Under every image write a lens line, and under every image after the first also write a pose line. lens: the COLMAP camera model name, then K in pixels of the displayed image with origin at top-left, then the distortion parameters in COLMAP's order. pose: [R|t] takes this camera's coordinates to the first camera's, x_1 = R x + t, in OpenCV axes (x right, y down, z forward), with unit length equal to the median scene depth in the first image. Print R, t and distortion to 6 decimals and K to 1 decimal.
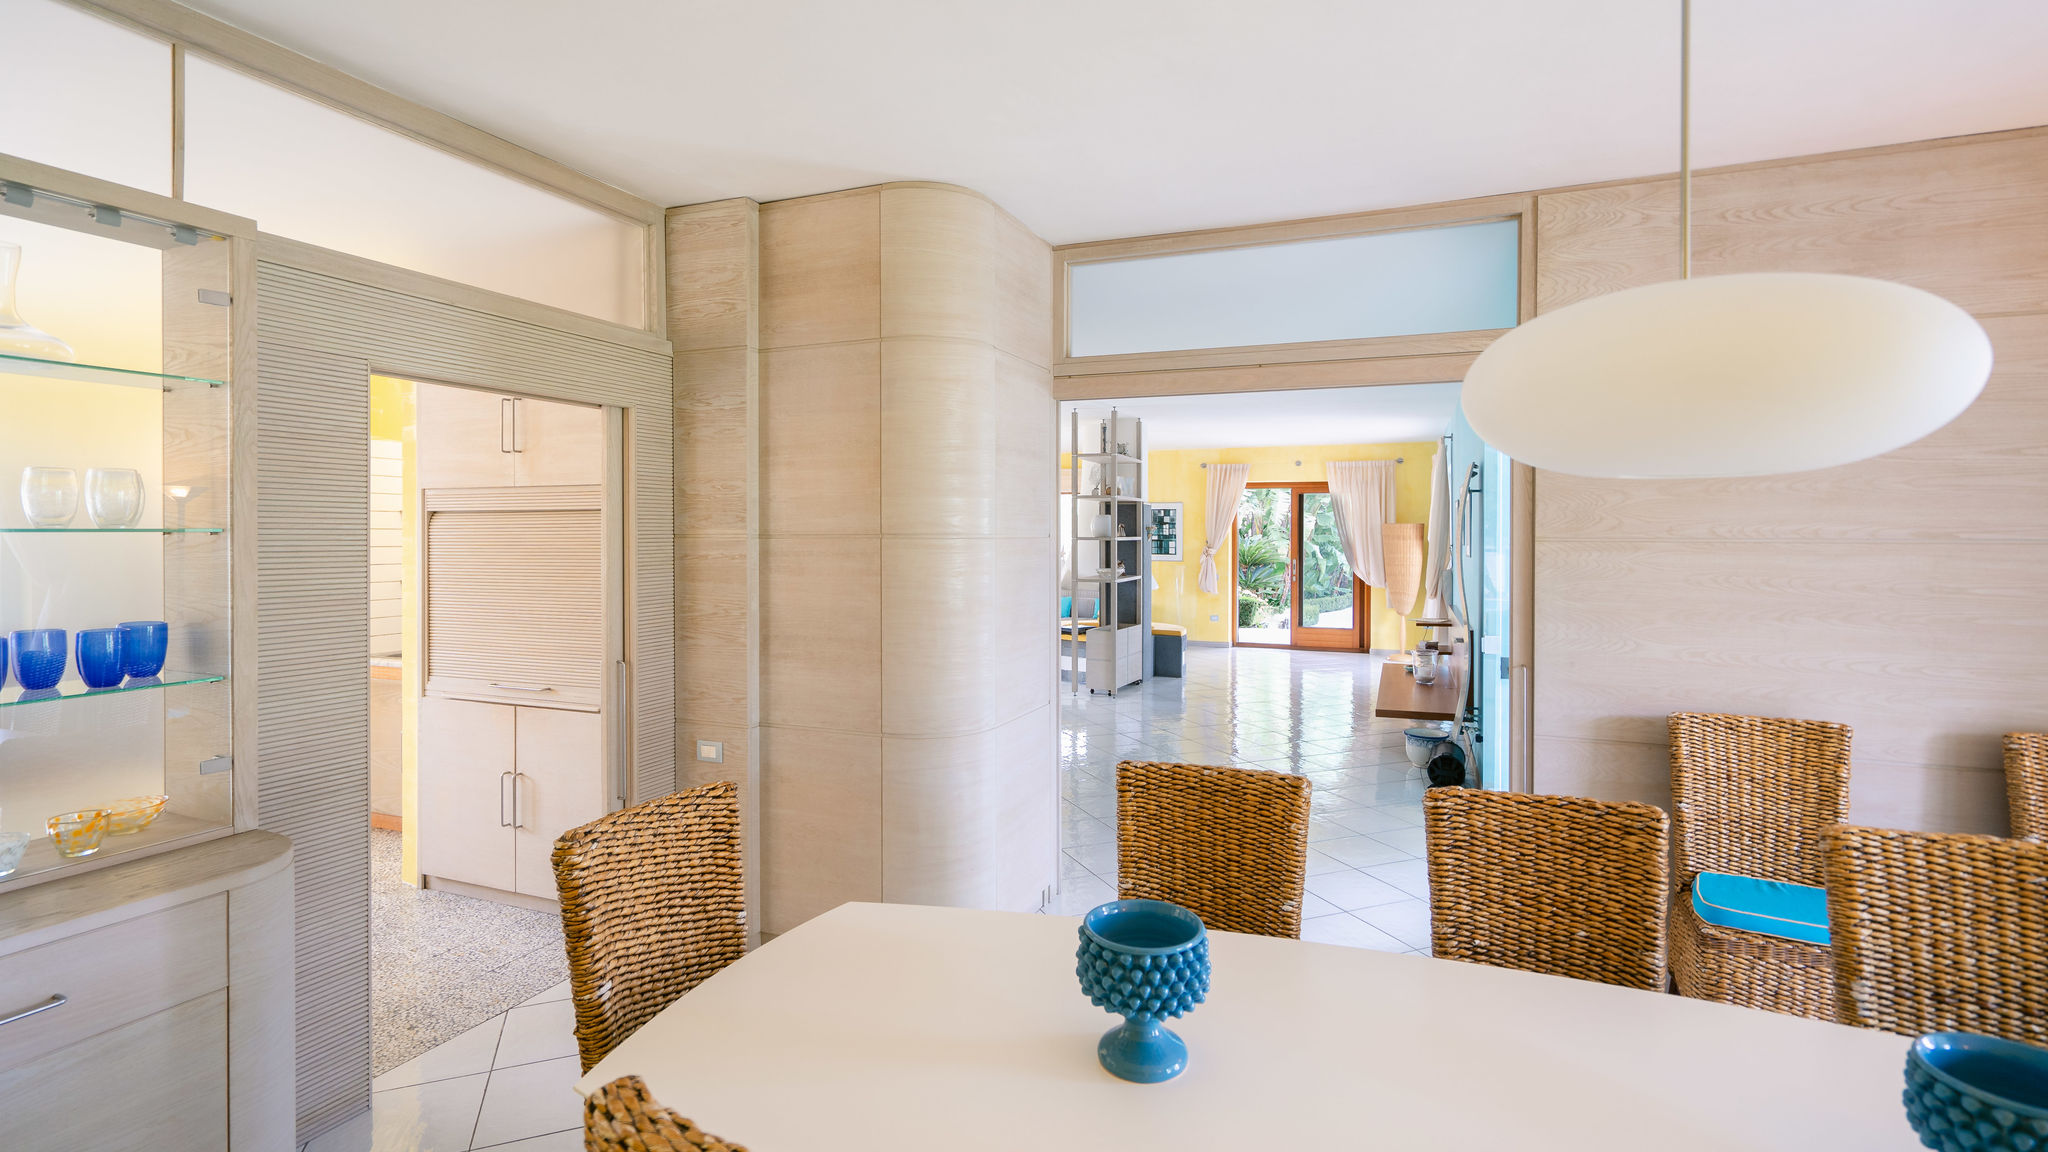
lens RADIAL K [[998.2, 0, 1023.6], [0, 998.2, 556.3], [0, 0, 1]] dist [-0.002211, -0.000085]
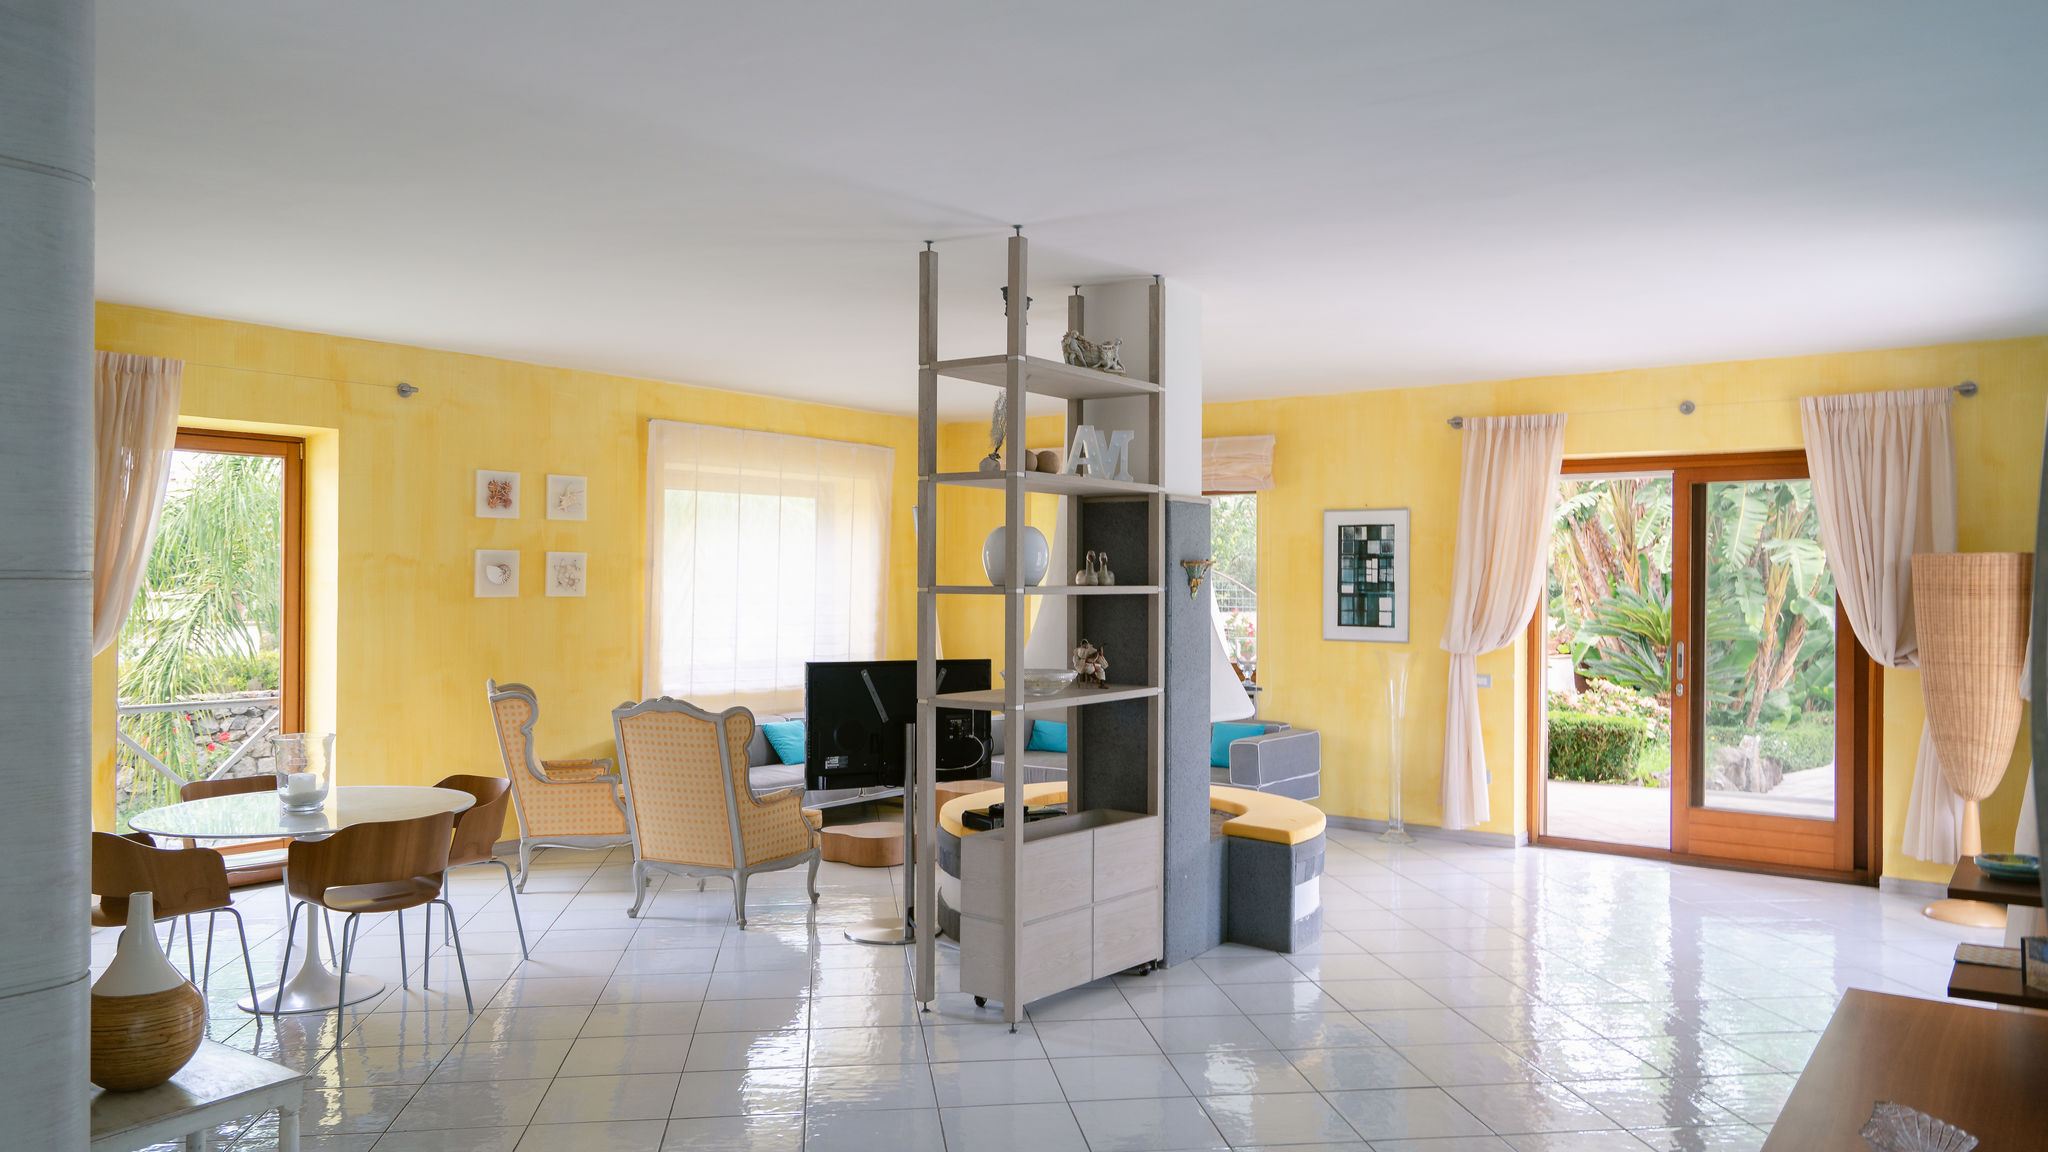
lens RADIAL K [[1454.4, 0, 1023.0], [0, 1454.4, 583.4], [0, 0, 1]] dist [0.013050, 0.002609]
pose [[0.965882, -0.002433, -0.258972, 0.165878], [-0.004148, 0.999682, -0.024860, -0.004588], [0.258950, 0.025086, 0.965565, 0.350186]]
